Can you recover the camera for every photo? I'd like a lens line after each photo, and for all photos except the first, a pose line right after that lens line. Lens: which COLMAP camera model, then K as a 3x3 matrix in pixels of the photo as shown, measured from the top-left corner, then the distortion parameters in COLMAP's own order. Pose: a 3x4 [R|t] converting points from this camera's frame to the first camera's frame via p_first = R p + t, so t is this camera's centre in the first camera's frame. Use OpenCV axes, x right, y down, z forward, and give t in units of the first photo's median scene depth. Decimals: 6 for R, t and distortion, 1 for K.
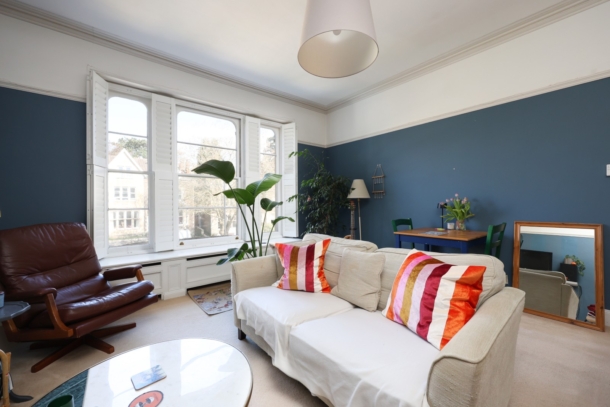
lens RADIAL K [[245.6, 0, 305.8], [0, 245.6, 204.5], [0, 0, 1]] dist [0.003701, 0.000052]
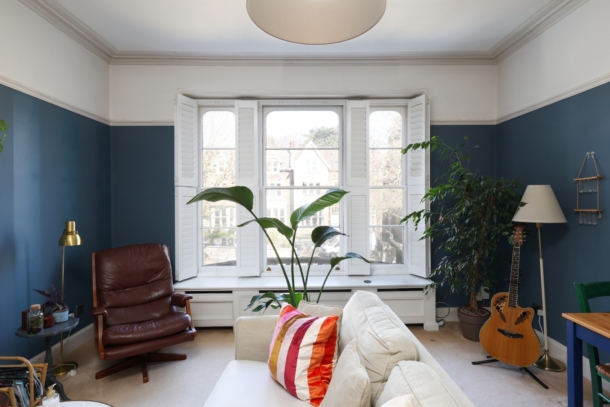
lens RADIAL K [[332.4, 0, 310.1], [0, 332.4, 203.0], [0, 0, 1]] dist [-0.001171, 0.000905]
pose [[0.783643, 0.010166, -0.621128, 0.276191], [-0.003332, 0.999920, 0.012162, -0.072345], [0.621202, -0.007461, 0.783615, 0.171349]]
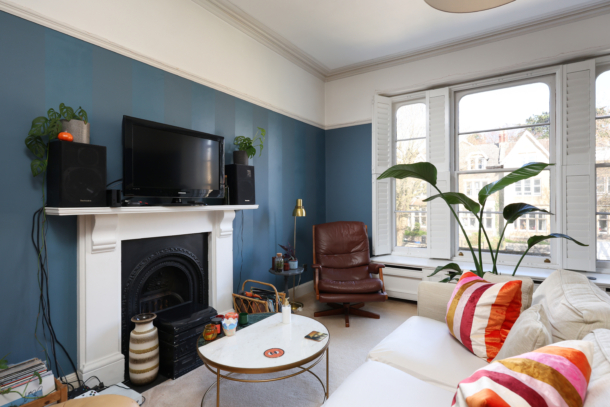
lens RADIAL K [[317.1, 0, 307.9], [0, 317.1, 201.5], [0, 0, 1]] dist [0.000901, -0.001577]
pose [[0.289273, 0.005318, -0.957232, 0.335932], [-0.000016, 0.999985, 0.005551, -0.023597], [0.957247, -0.001590, 0.289268, 0.162730]]
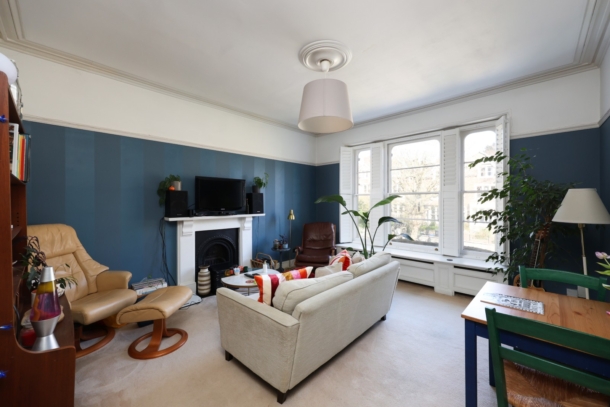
lens RADIAL K [[245.6, 0, 307.0], [0, 245.6, 202.3], [0, 0, 1]] dist [0.003701, 0.000052]
pose [[0.113913, 0.012204, -0.993416, 0.706426], [-0.002542, 0.999925, 0.011992, -0.077181], [0.993487, 0.001159, 0.113936, 0.332302]]
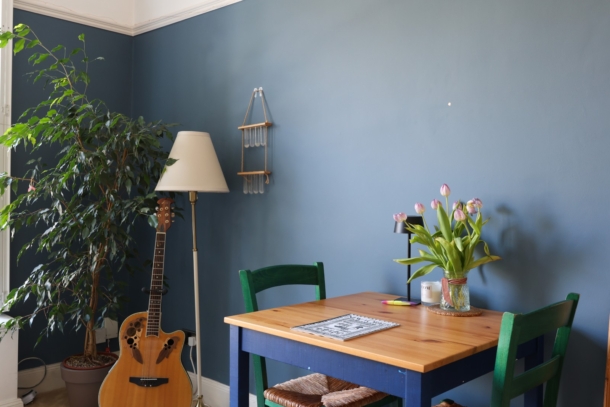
lens RADIAL K [[584.8, 0, 306.3], [0, 584.8, 200.6], [0, 0, 1]] dist [-0.001867, 0.000000]
pose [[0.991378, 0.024247, 0.128773, 0.268203], [-0.023691, 0.999702, -0.005849, -0.013517], [-0.128876, 0.002748, 0.991657, 0.243180]]
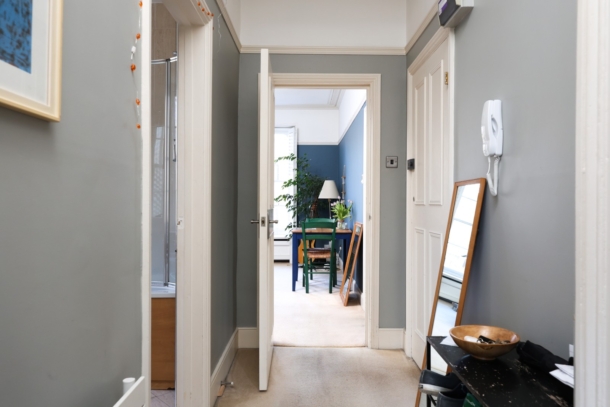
lens RADIAL K [[460.5, 0, 305.3], [0, 460.5, 203.7], [0, 0, 1]] dist [0.001660, 0.000014]
pose [[0.769374, 0.015354, -0.638614, 1.376007], [-0.016109, 0.999860, 0.004631, -0.013093], [0.638596, 0.006725, 0.769513, -0.534200]]
